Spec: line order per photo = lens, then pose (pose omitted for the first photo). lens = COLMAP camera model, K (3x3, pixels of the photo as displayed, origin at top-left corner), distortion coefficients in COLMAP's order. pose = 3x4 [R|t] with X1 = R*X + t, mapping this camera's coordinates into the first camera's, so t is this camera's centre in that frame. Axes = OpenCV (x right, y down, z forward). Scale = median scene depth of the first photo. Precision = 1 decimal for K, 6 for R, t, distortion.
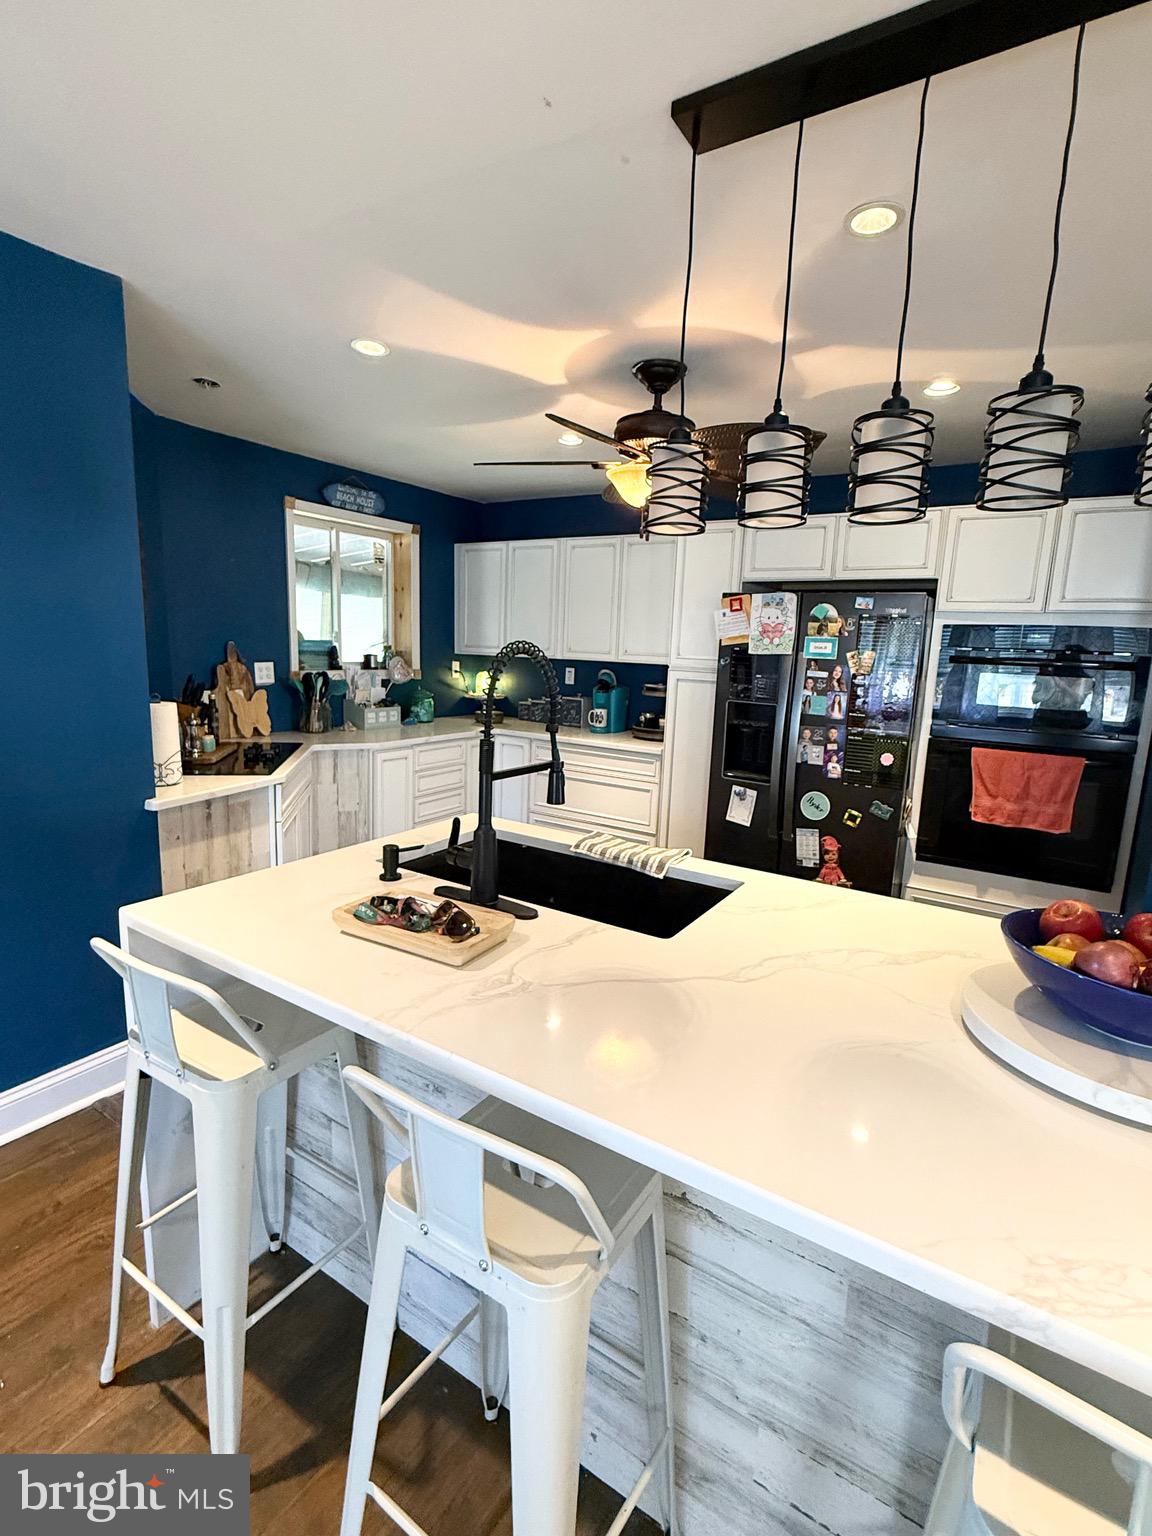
lens RADIAL K [[725.3, 0, 577.0], [0, 725.3, 767.4], [0, 0, 1]] dist [-0.000541, -0.000207]
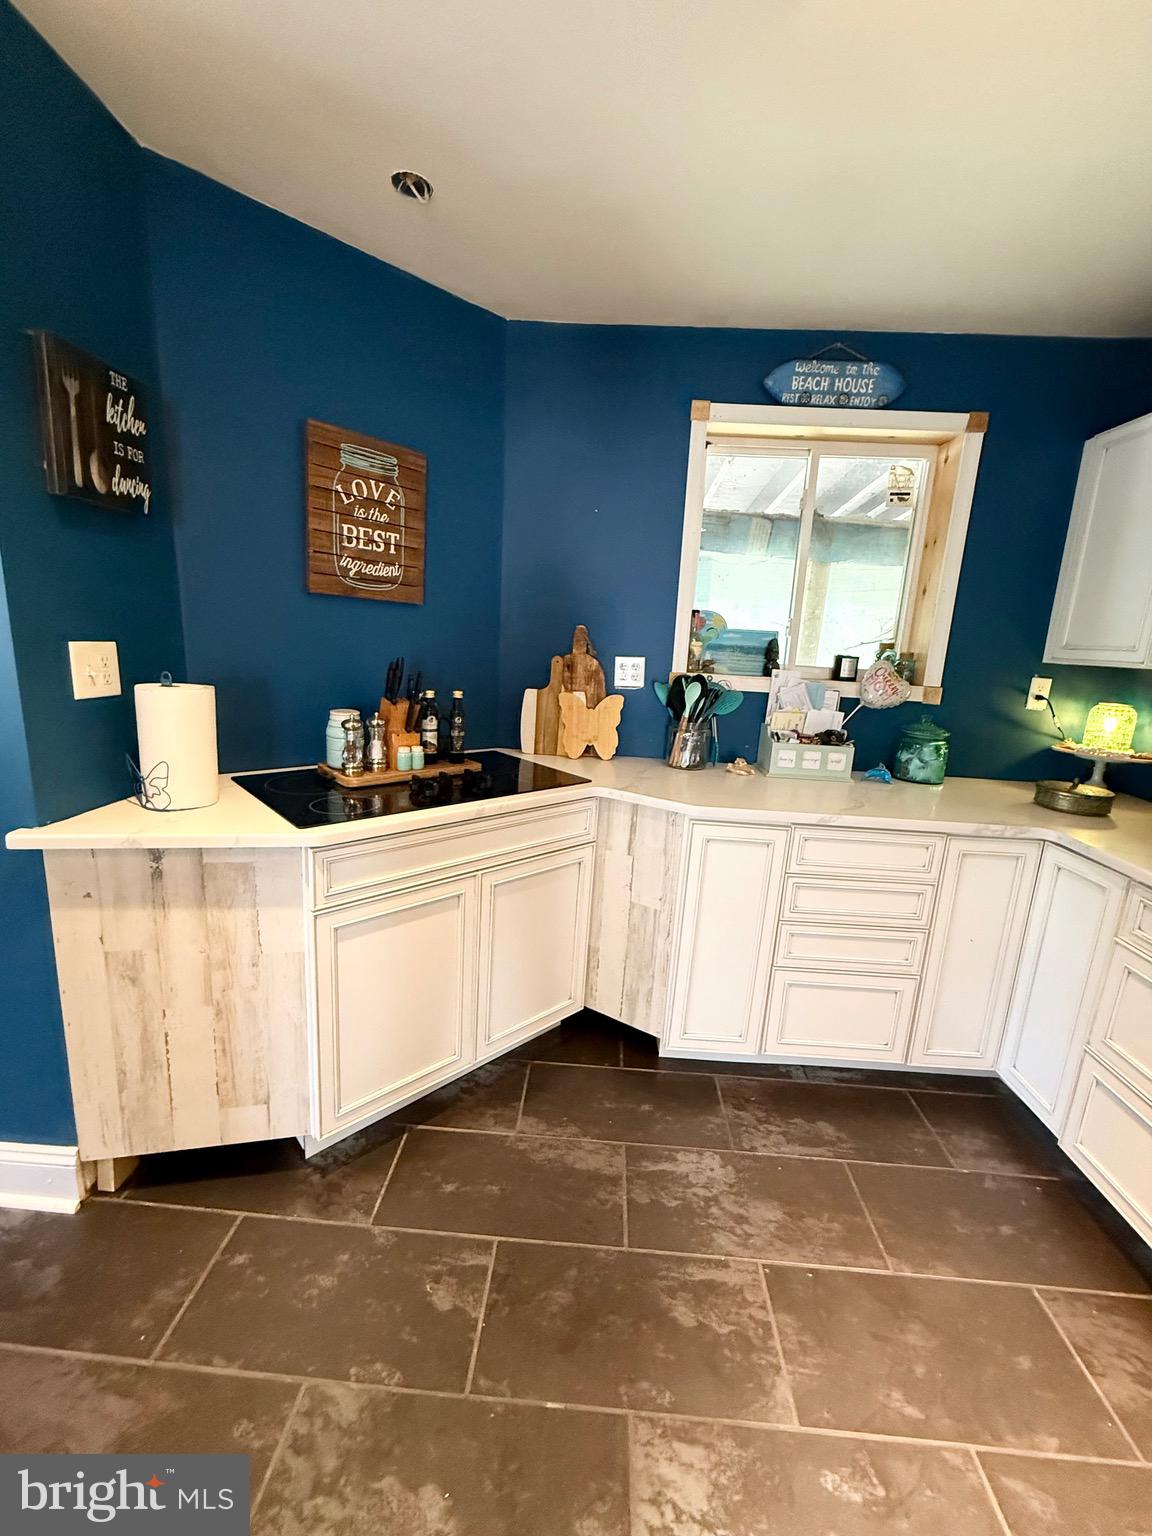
lens RADIAL K [[615.4, 0, 574.3], [0, 615.4, 765.1], [0, 0, 1]] dist [-0.000003, -0.000526]
pose [[0.498911, 0.169225, -0.849971, 0.068178], [-0.178246, 0.979820, 0.090451, -0.090422], [0.848125, 0.106377, 0.519006, 0.686065]]
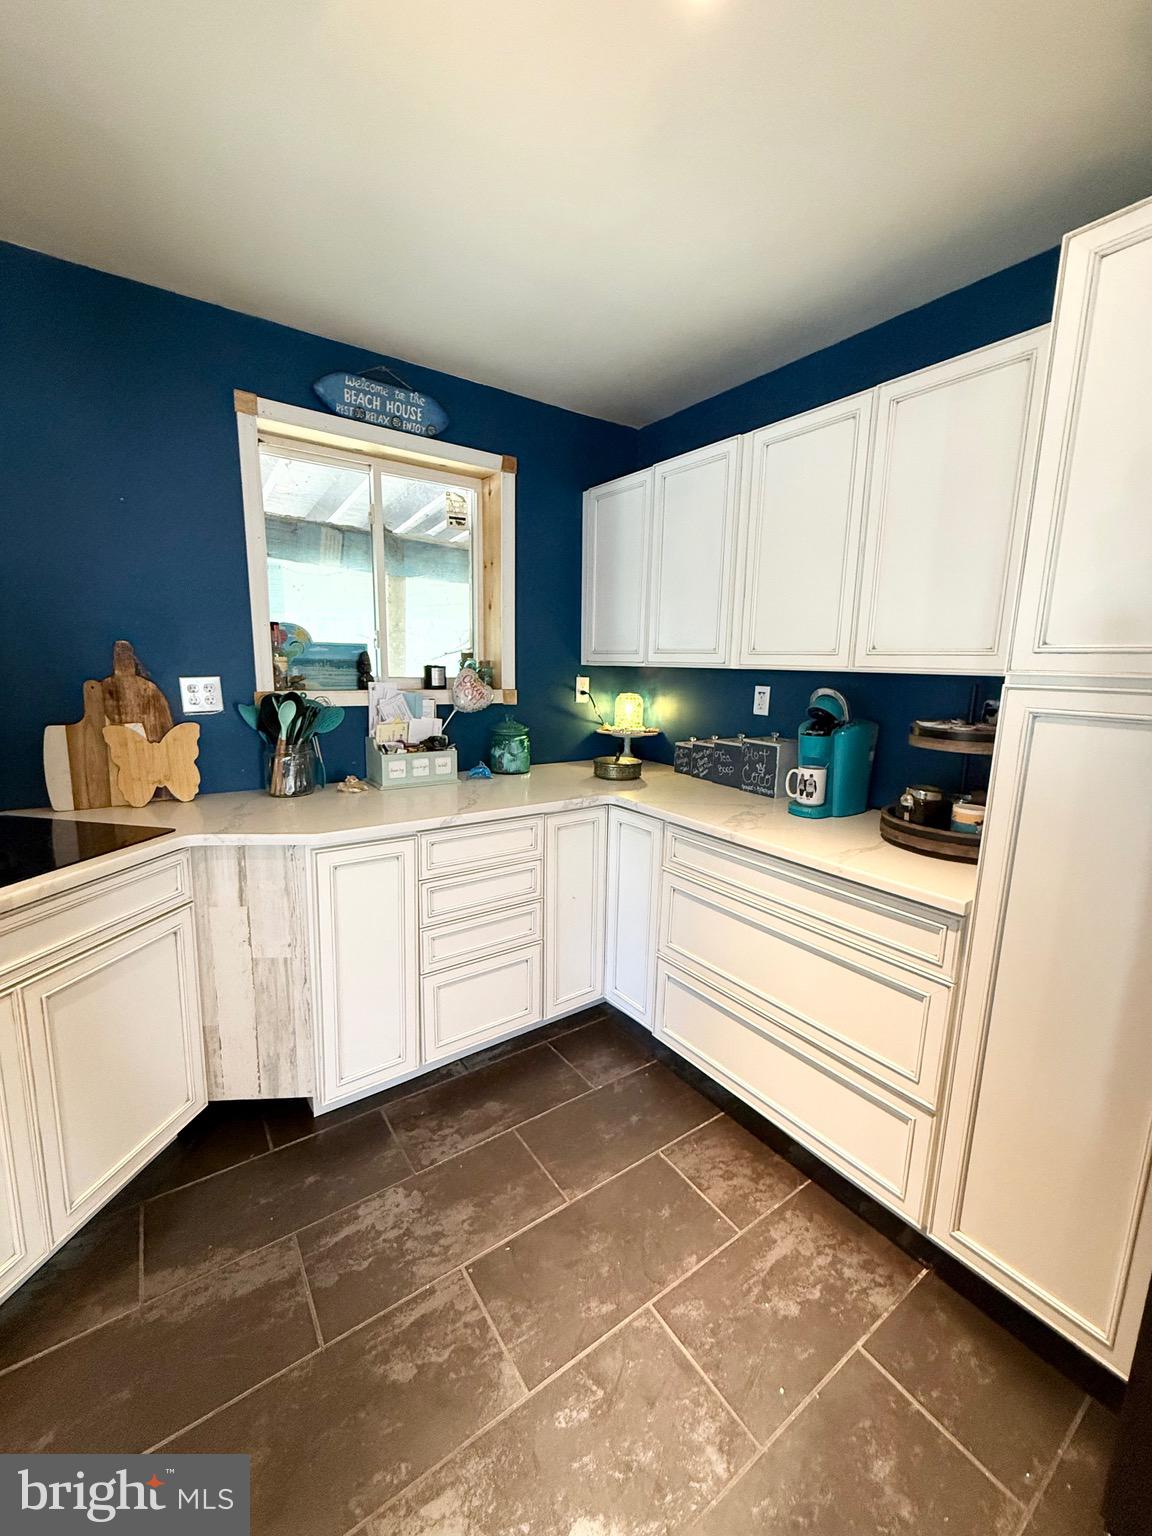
lens RADIAL K [[615.4, 0, 576.7], [0, 615.4, 764.9], [0, 0, 1]] dist [-0.000003, -0.000526]
pose [[0.926674, 0.043761, -0.373311, 0.049843], [-0.049203, 0.998776, -0.005056, -0.089240], [0.372633, 0.023053, 0.927693, 0.677285]]
